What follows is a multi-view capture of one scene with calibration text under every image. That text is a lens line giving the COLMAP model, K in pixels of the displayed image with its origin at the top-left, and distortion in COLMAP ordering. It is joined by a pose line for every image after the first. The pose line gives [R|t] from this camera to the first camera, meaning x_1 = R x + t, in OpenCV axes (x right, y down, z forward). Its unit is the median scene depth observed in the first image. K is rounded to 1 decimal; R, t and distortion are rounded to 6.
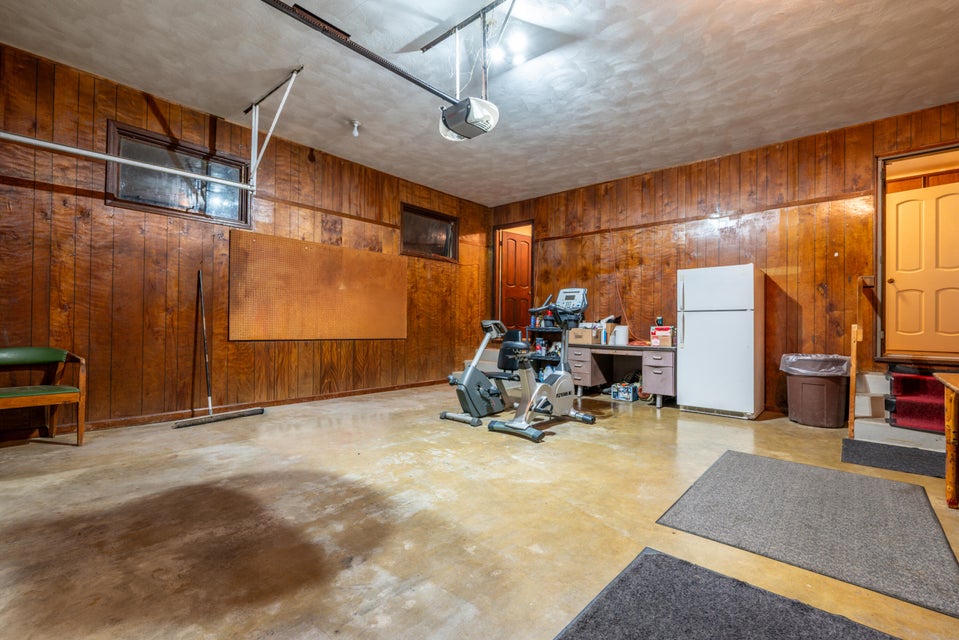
lens RADIAL K [[425.5, 0, 481.6], [0, 425.5, 322.0], [0, 0, 1]] dist [-0.002227, 0.001406]
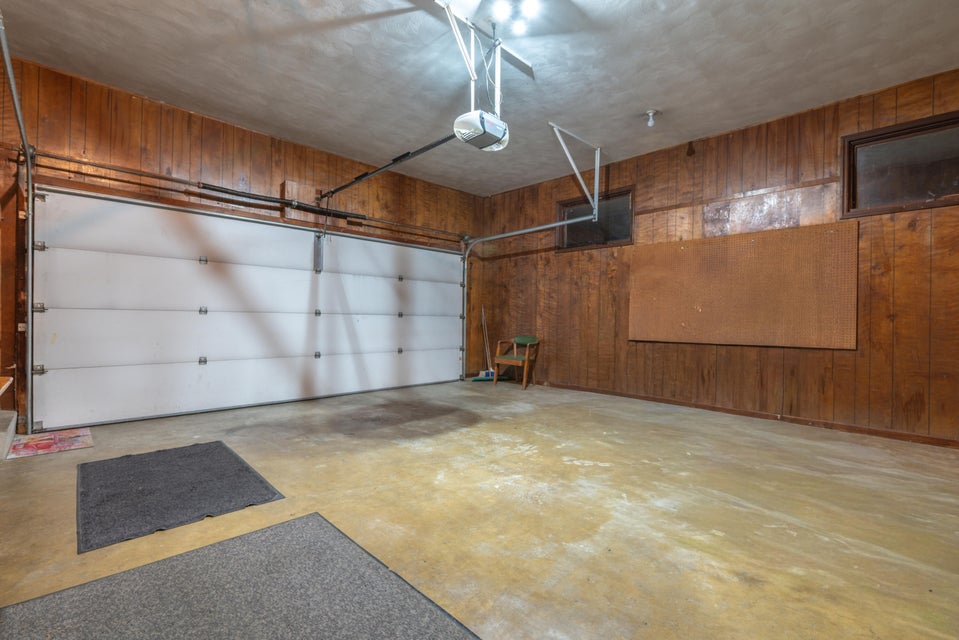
lens RADIAL K [[425.5, 0, 481.6], [0, 425.5, 319.1], [0, 0, 1]] dist [-0.002227, 0.001406]
pose [[-0.081061, -0.015916, -0.996582, 1.023182], [-0.011566, 0.999820, -0.015027, 0.014752], [0.996642, 0.010309, -0.081230, 1.076562]]
